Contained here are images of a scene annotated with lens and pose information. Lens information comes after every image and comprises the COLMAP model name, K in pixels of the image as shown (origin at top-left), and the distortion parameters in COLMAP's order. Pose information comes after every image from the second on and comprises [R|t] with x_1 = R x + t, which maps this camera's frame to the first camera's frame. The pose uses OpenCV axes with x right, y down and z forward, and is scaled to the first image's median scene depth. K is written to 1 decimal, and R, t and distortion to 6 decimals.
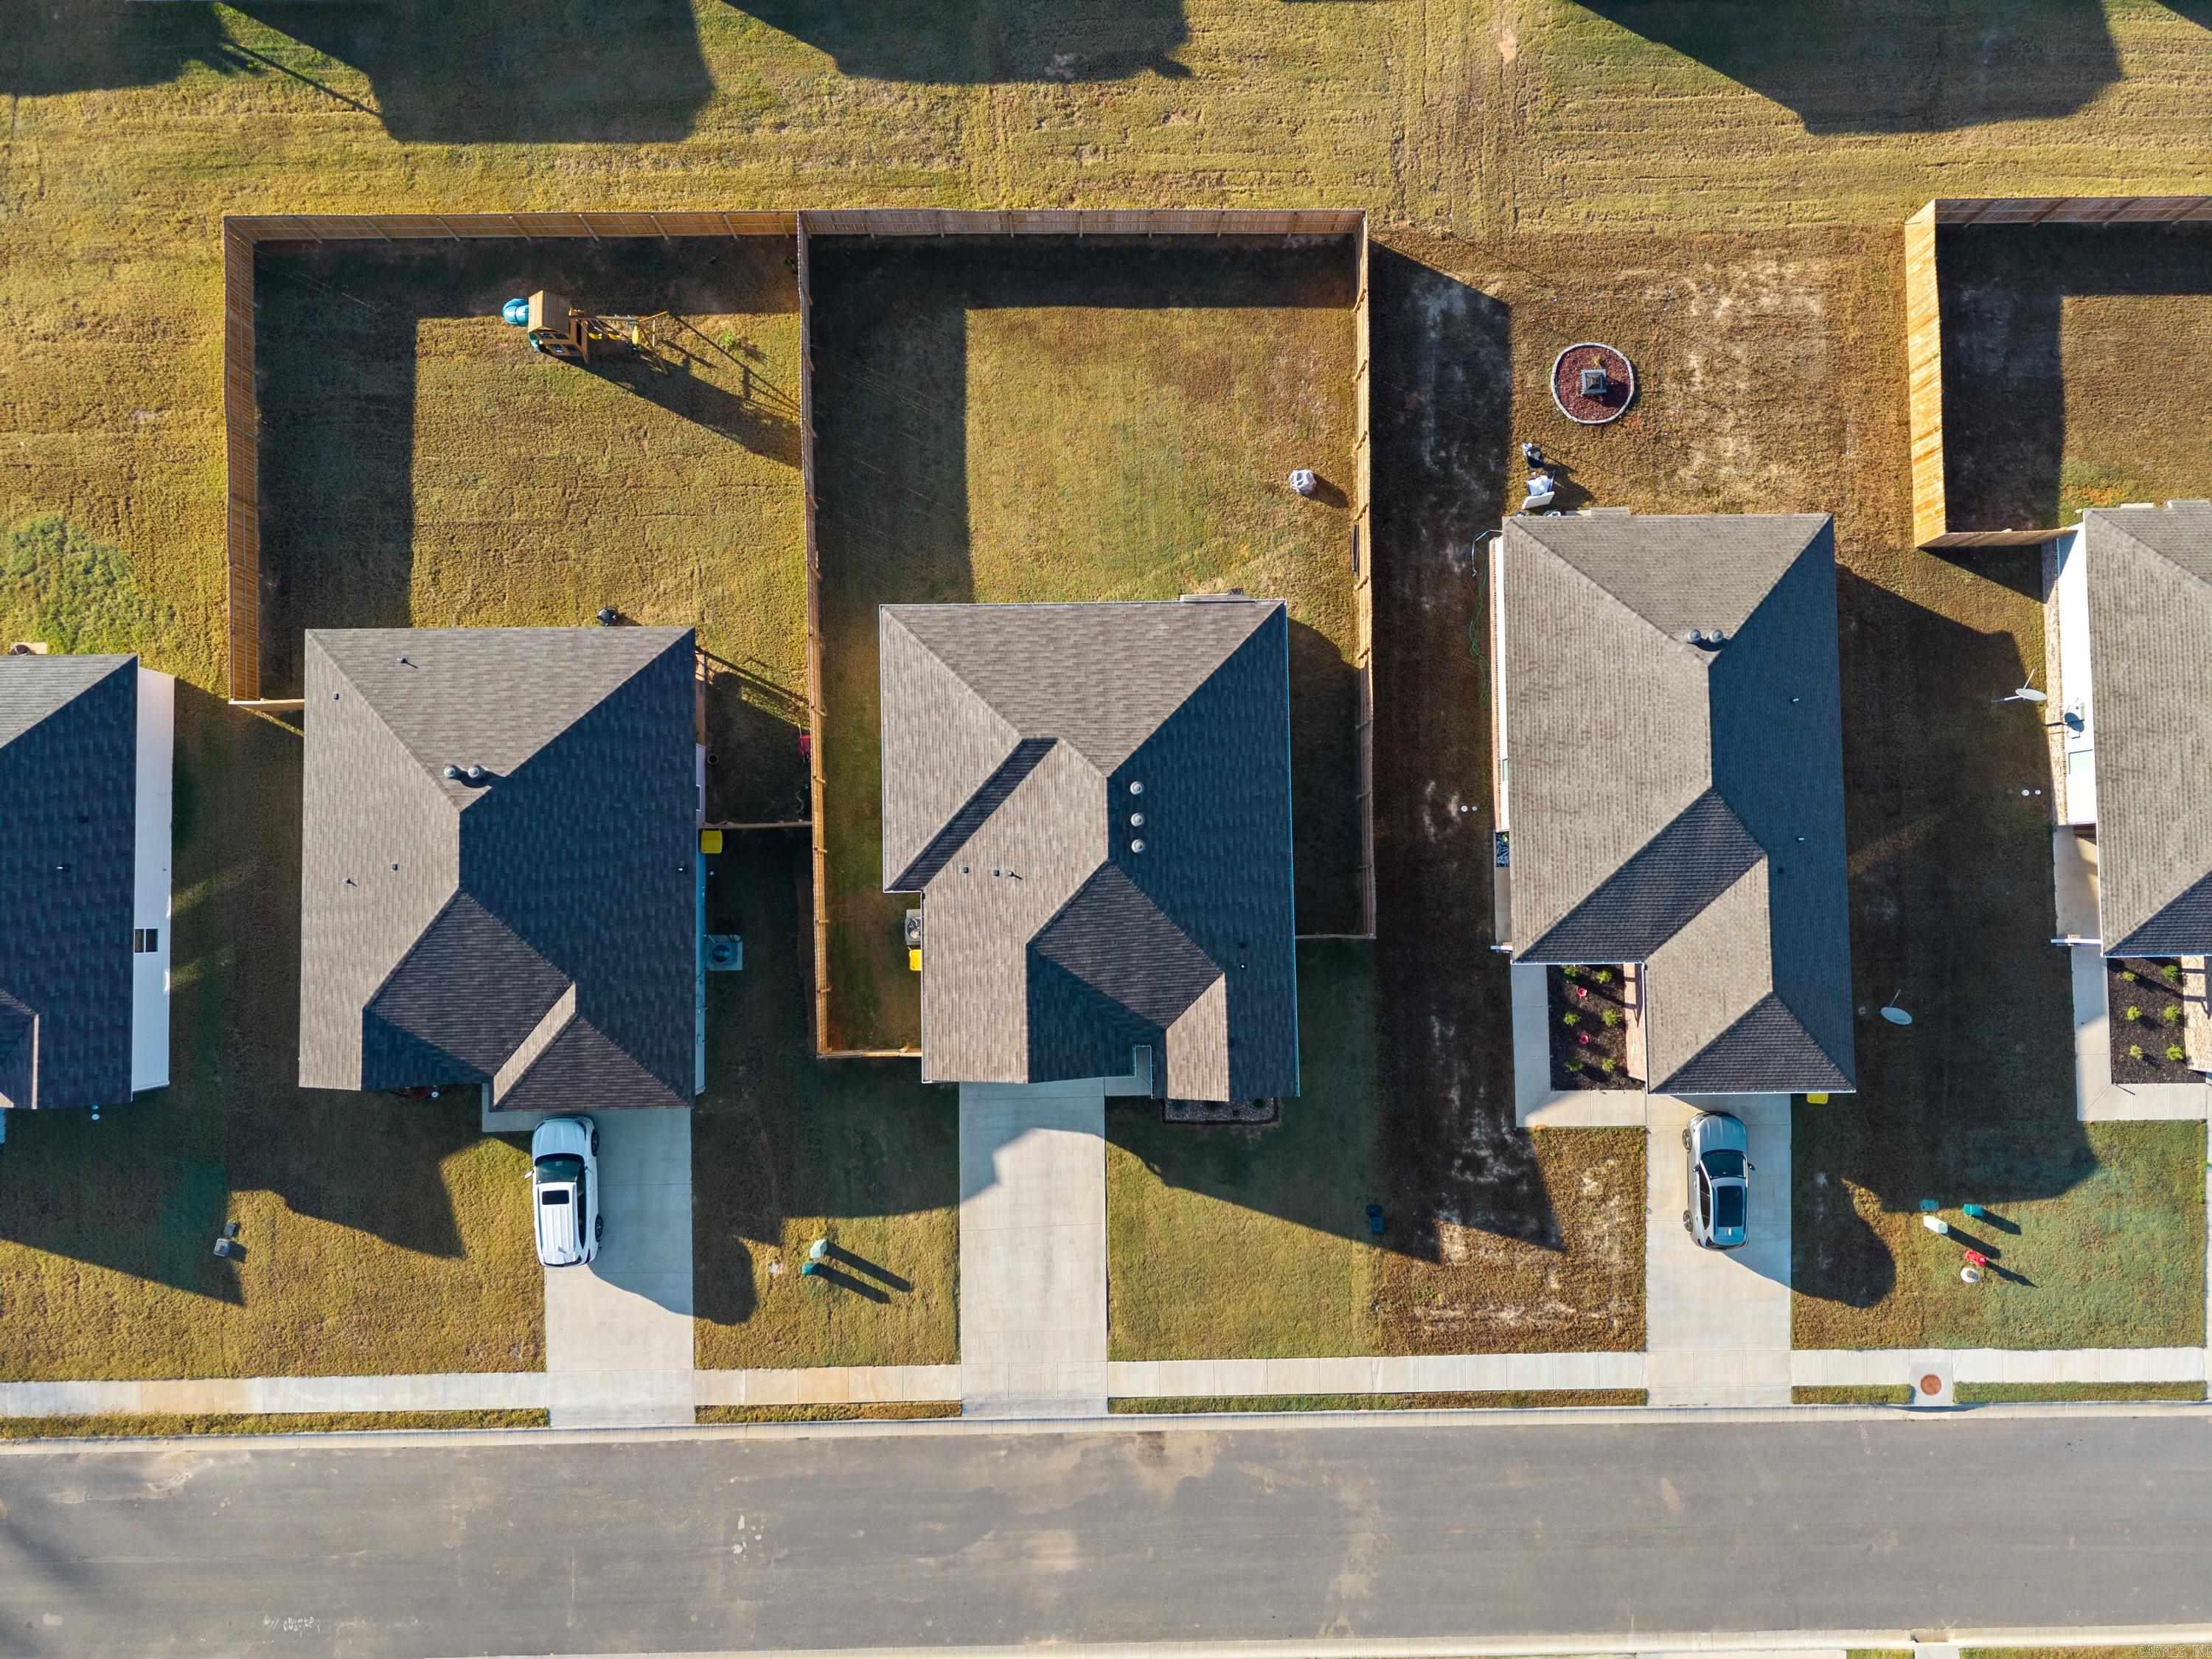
lens RADIAL K [[1471.2, 0, 1106.0], [0, 1471.2, 829.5], [0, 0, 1]] dist [0.032271, -0.033012]
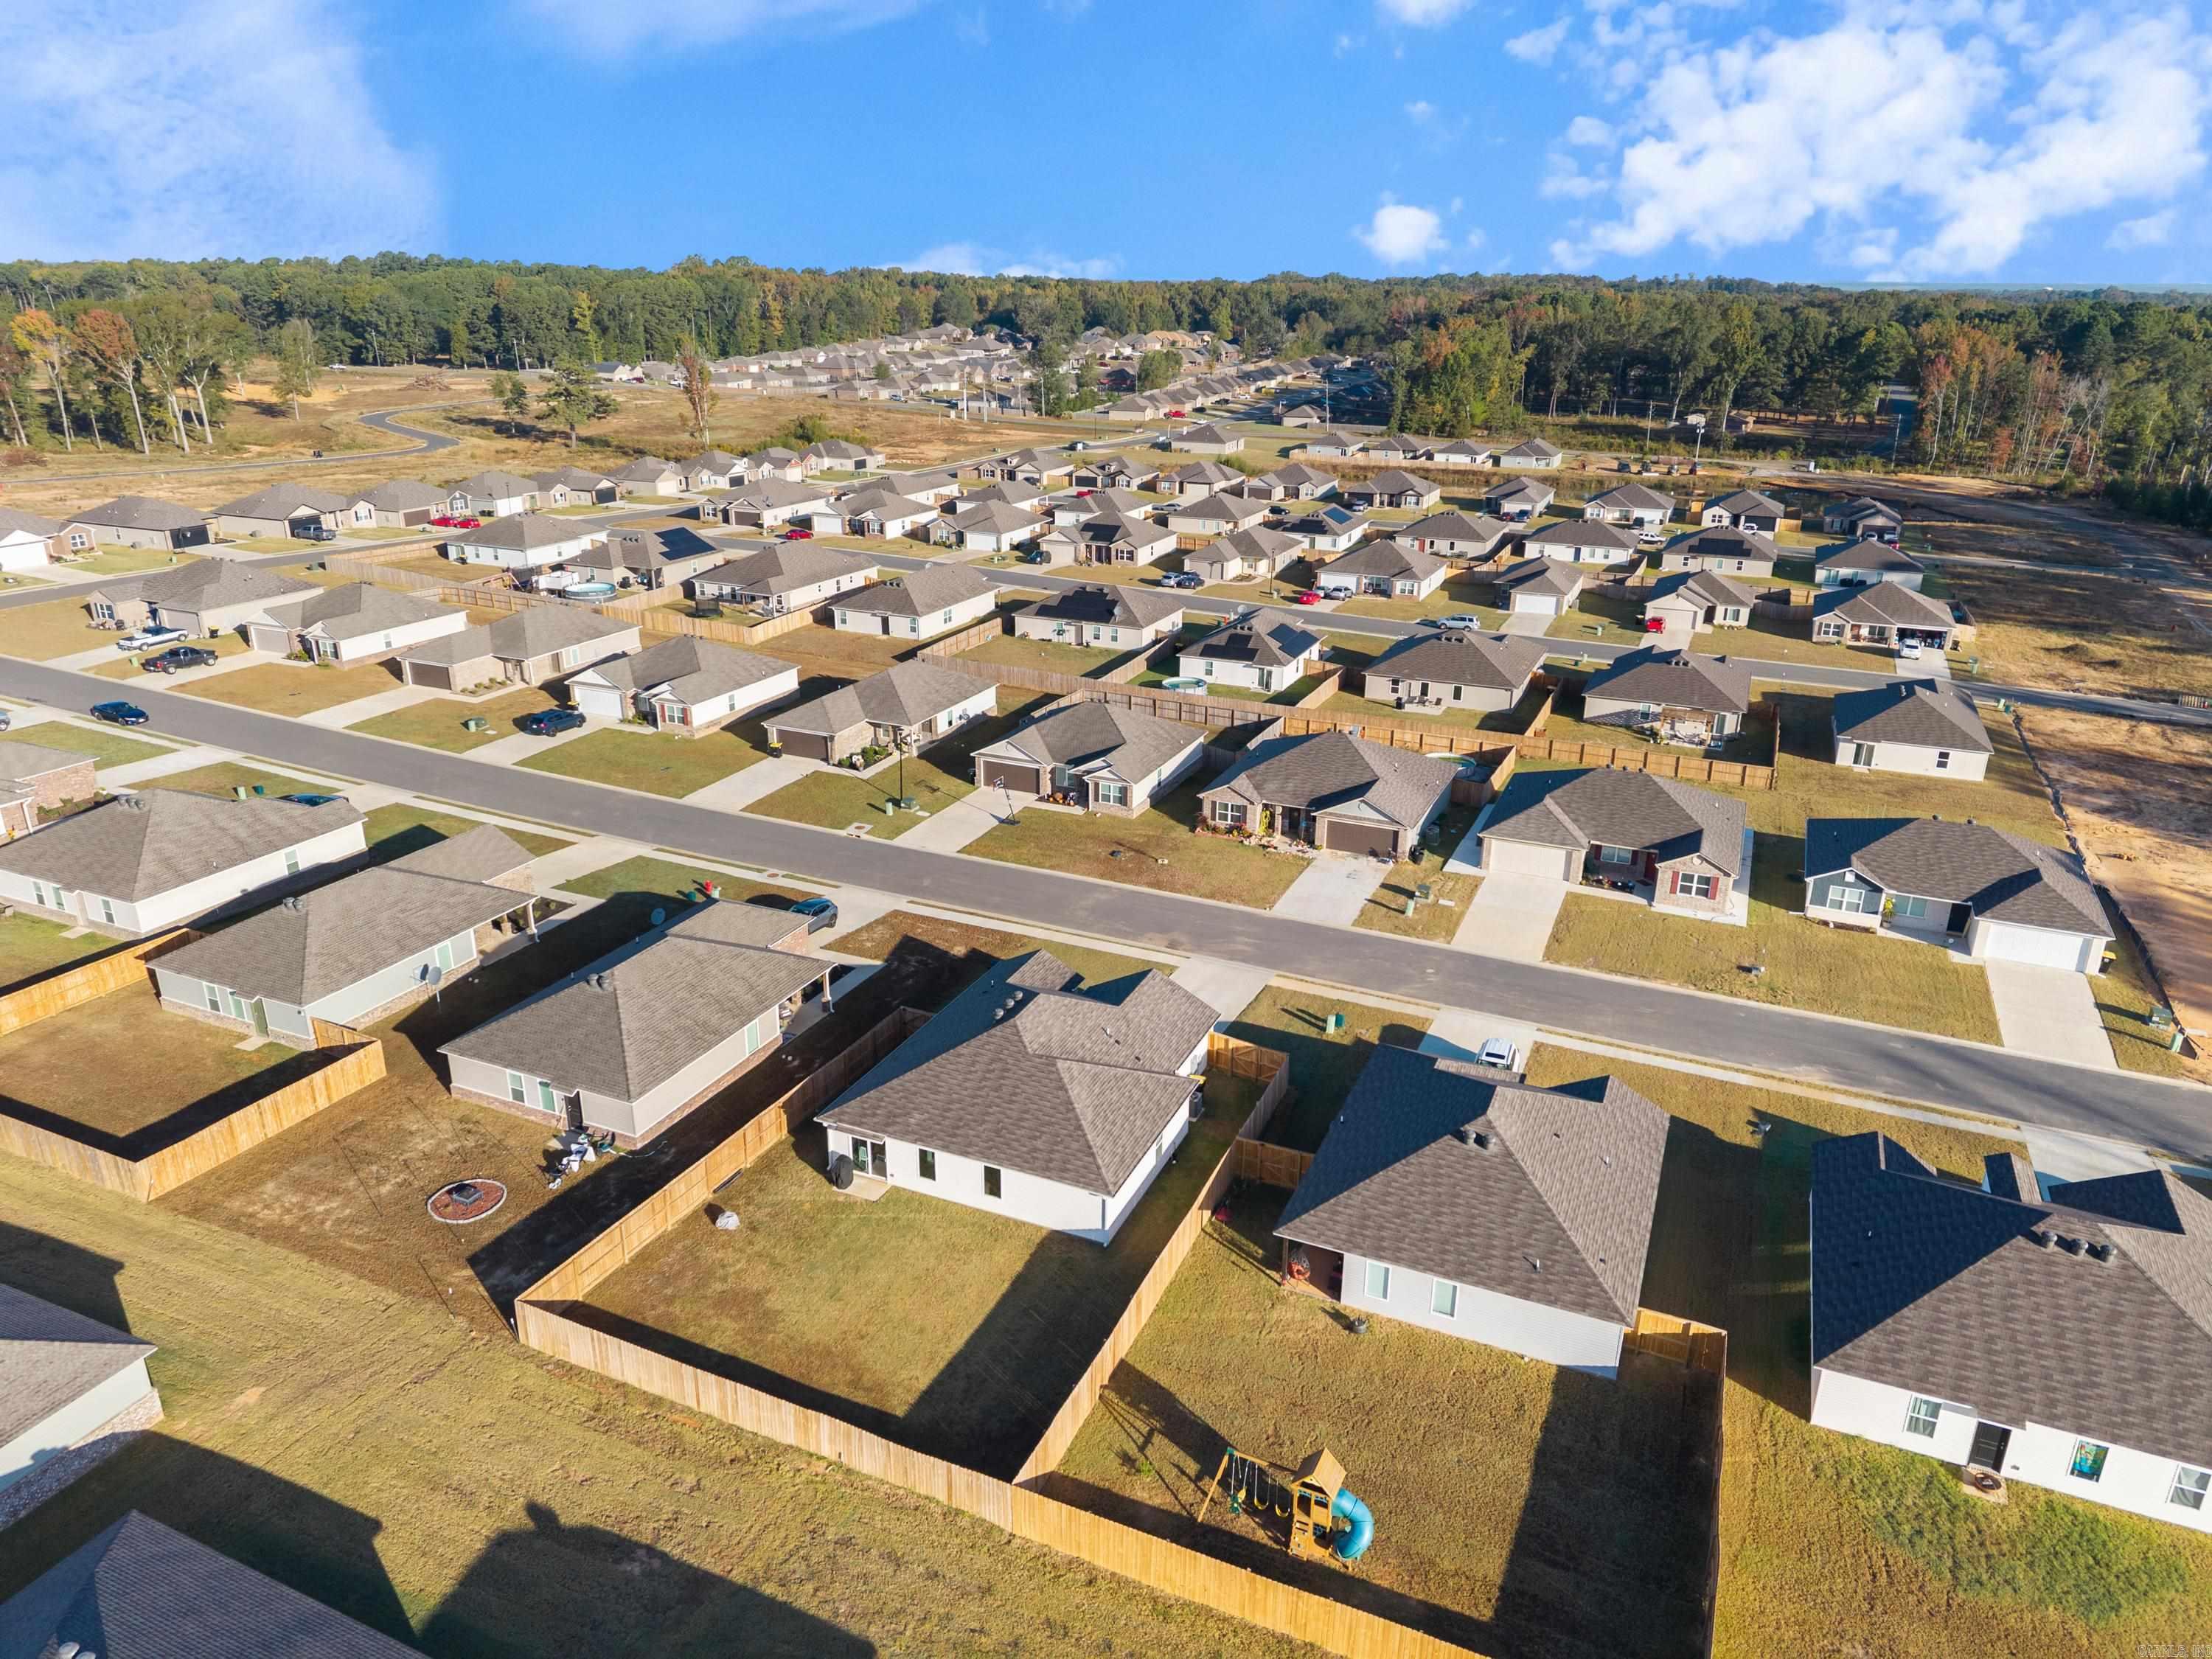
lens RADIAL K [[1460.7, 0, 1109.5], [0, 1460.7, 826.4], [0, 0, 1]] dist [0.061203, -0.079847]
pose [[-0.907471, -0.169510, 0.384399, -0.520744], [0.417611, -0.264229, 0.869358, -1.030896], [-0.045796, 0.949447, 0.310570, 0.356298]]
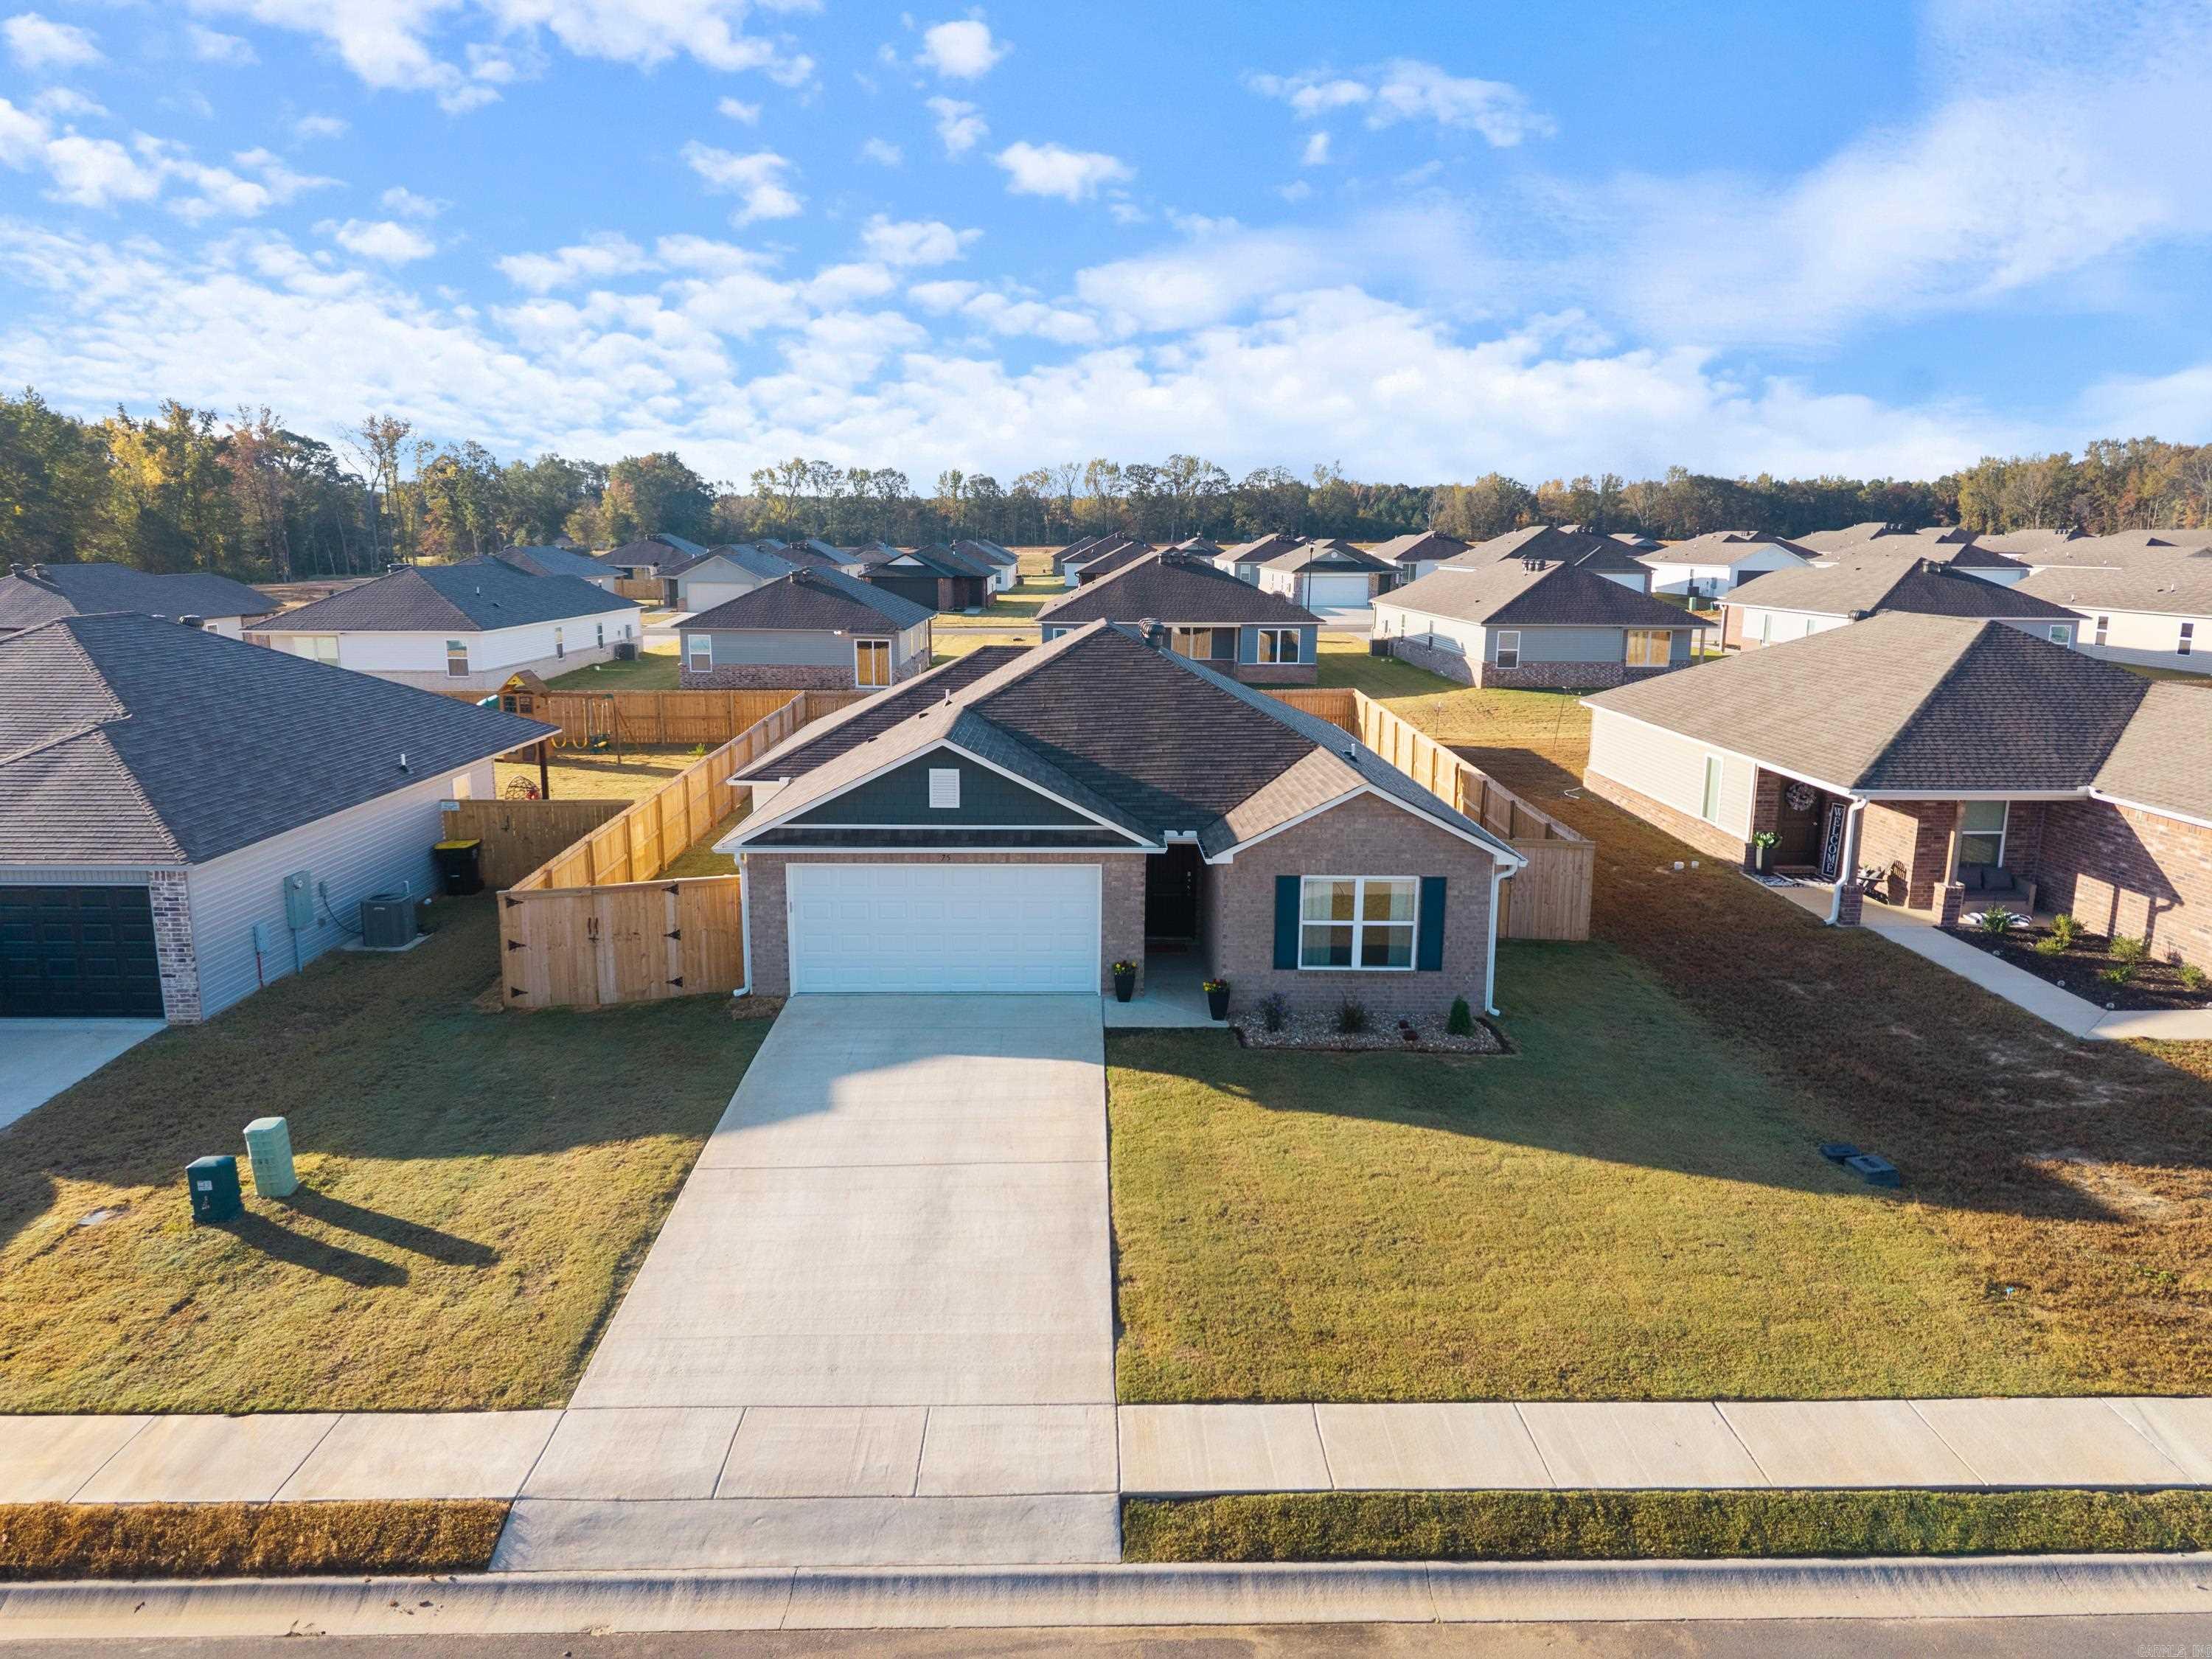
lens RADIAL K [[1471.2, 0, 1106.0], [0, 1471.2, 829.5], [0, 0, 1]] dist [0.032271, -0.033012]
pose [[0.999953, -0.009699, 0.000936, -0.000185], [0.003276, 0.244145, -0.969733, 0.593848], [0.009177, 0.969690, 0.244165, 0.833796]]
